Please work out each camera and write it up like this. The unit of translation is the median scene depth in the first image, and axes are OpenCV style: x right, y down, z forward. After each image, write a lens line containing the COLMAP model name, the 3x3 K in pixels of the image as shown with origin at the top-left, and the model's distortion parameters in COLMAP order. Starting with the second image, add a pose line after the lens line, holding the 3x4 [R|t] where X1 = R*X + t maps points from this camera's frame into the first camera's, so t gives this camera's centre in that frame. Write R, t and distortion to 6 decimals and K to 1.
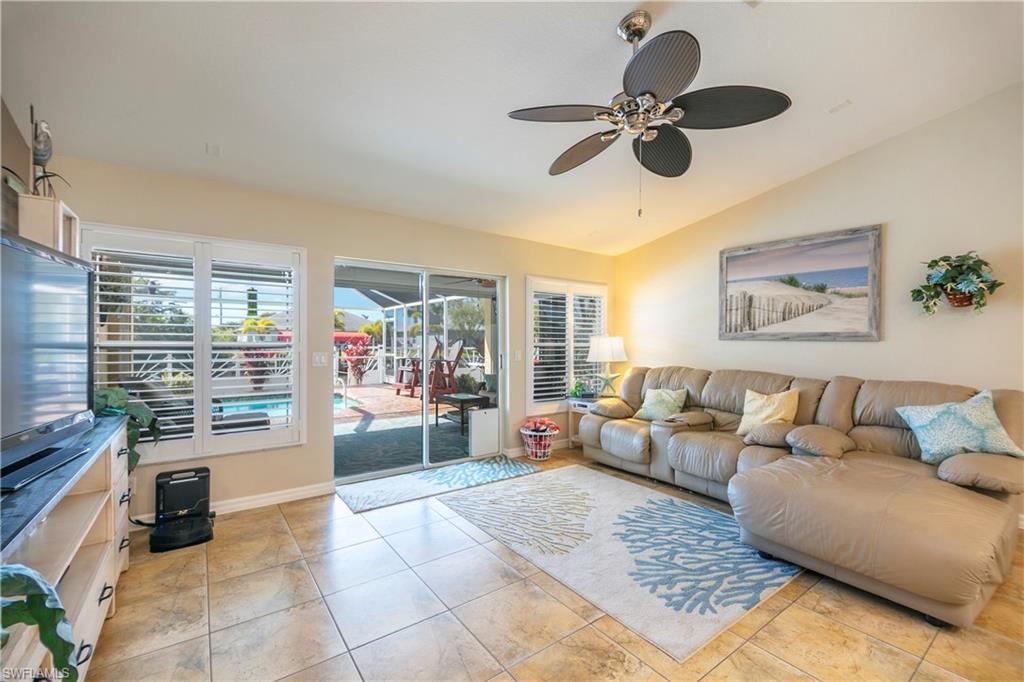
lens RADIAL K [[430.3, 0, 504.6], [0, 430.3, 345.1], [0, 0, 1]] dist [0.009446, -0.005439]
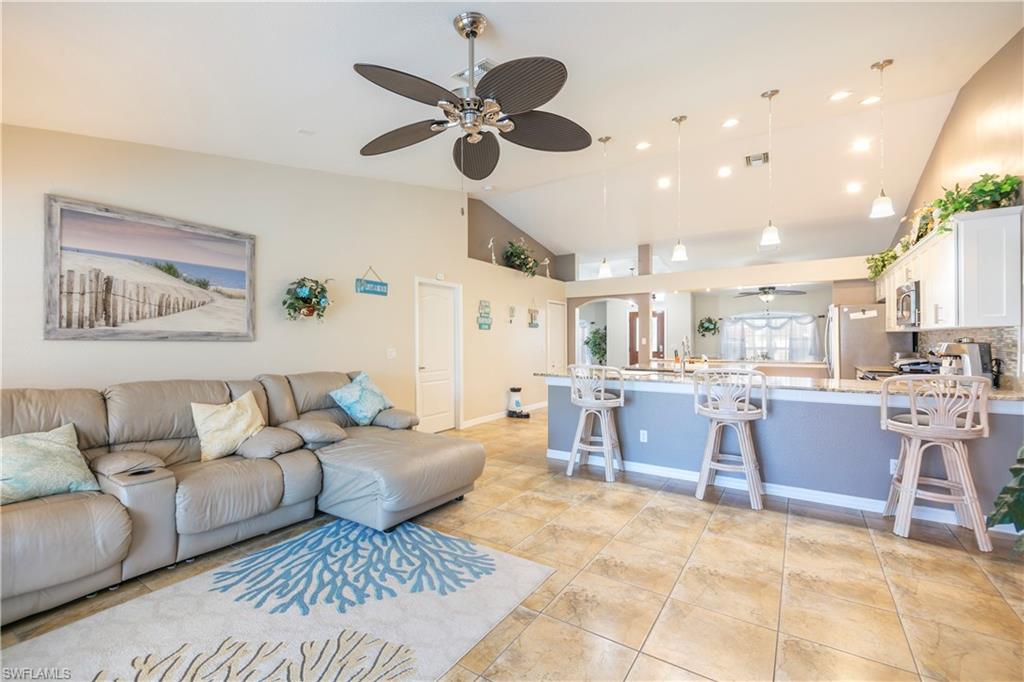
lens RADIAL K [[430.3, 0, 514.8], [0, 430.3, 343.2], [0, 0, 1]] dist [0.009446, -0.005439]
pose [[-0.363919, -0.006926, 0.931405, -0.416132], [0.009171, 0.999897, 0.011019, -0.009821], [-0.931385, 0.012552, -0.363818, 0.799474]]
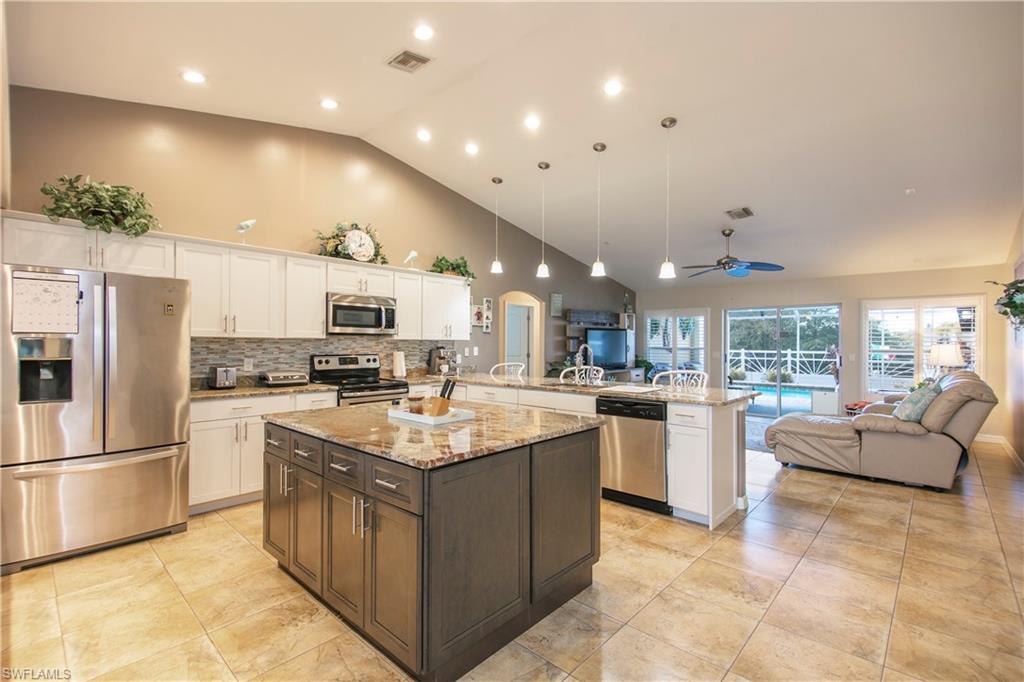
lens RADIAL K [[456.5, 0, 498.8], [0, 456.5, 345.0], [0, 0, 1]] dist [-0.005402, -0.004328]
pose [[0.166653, 0.002343, -0.986013, 1.836001], [-0.007736, 0.999970, 0.001068, -0.010982], [0.985985, 0.007450, 0.166666, -0.582163]]
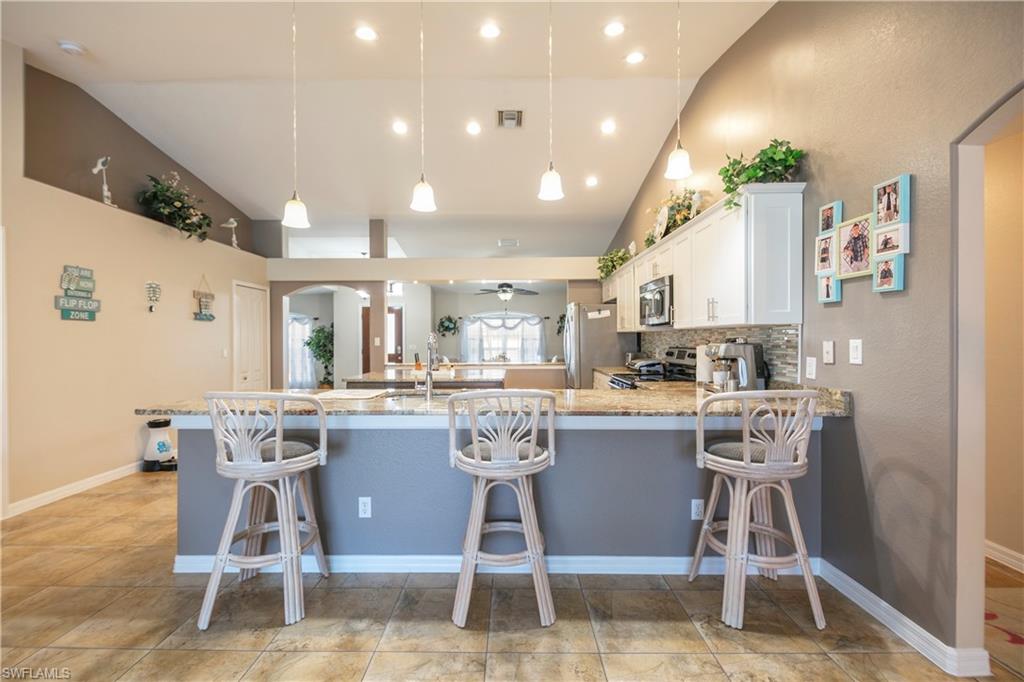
lens RADIAL K [[430.3, 0, 501.5], [0, 430.3, 342.5], [0, 0, 1]] dist [0.009446, -0.005439]
pose [[-0.801209, -0.003716, 0.598374, -0.023478], [0.005193, 0.999900, 0.013163, -0.006137], [-0.598363, 0.013654, -0.801109, 0.454984]]
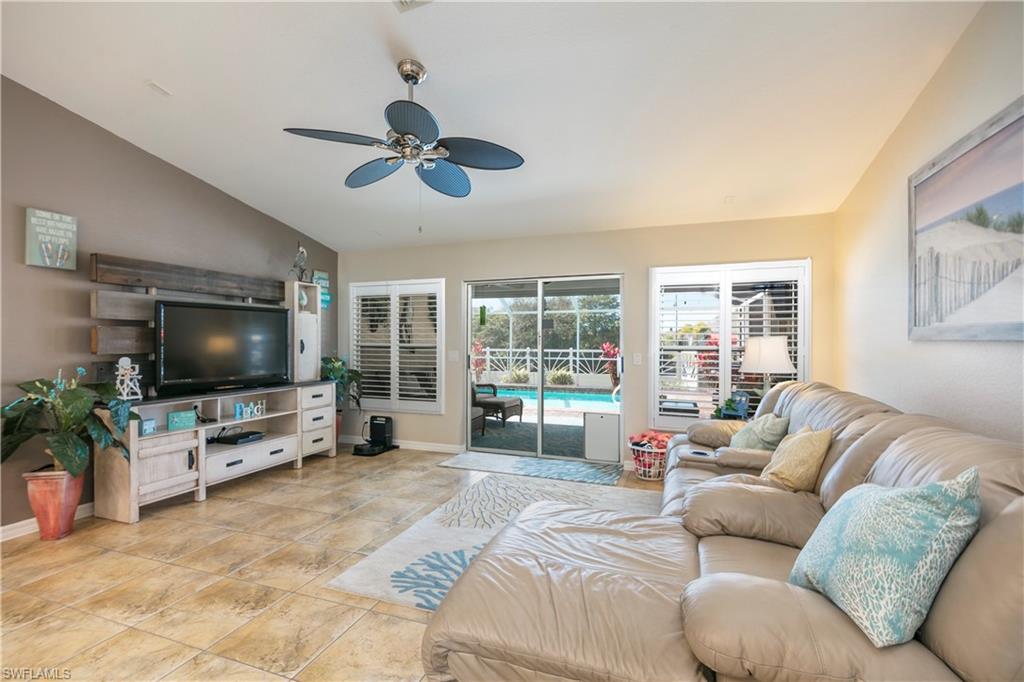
lens RADIAL K [[456.5, 0, 511.0], [0, 456.5, 347.4], [0, 0, 1]] dist [-0.005402, -0.004328]
pose [[0.557464, 0.007341, -0.830169, 0.922970], [-0.006818, 0.999968, 0.004265, -0.002346], [0.830173, 0.003282, 0.557496, 0.342079]]
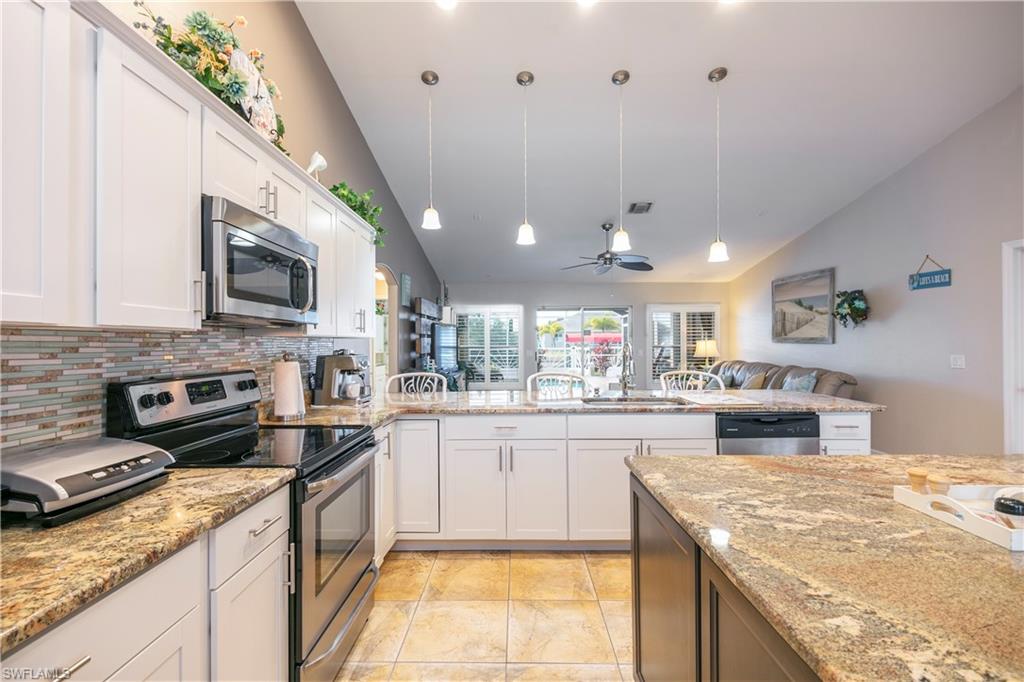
lens RADIAL K [[456.5, 0, 497.2], [0, 456.5, 345.3], [0, 0, 1]] dist [-0.005402, -0.004328]
pose [[0.792331, -0.003671, -0.610080, 0.928866], [0.005020, 0.999987, 0.000502, -0.008656], [0.610071, -0.003460, 0.792339, -1.039705]]
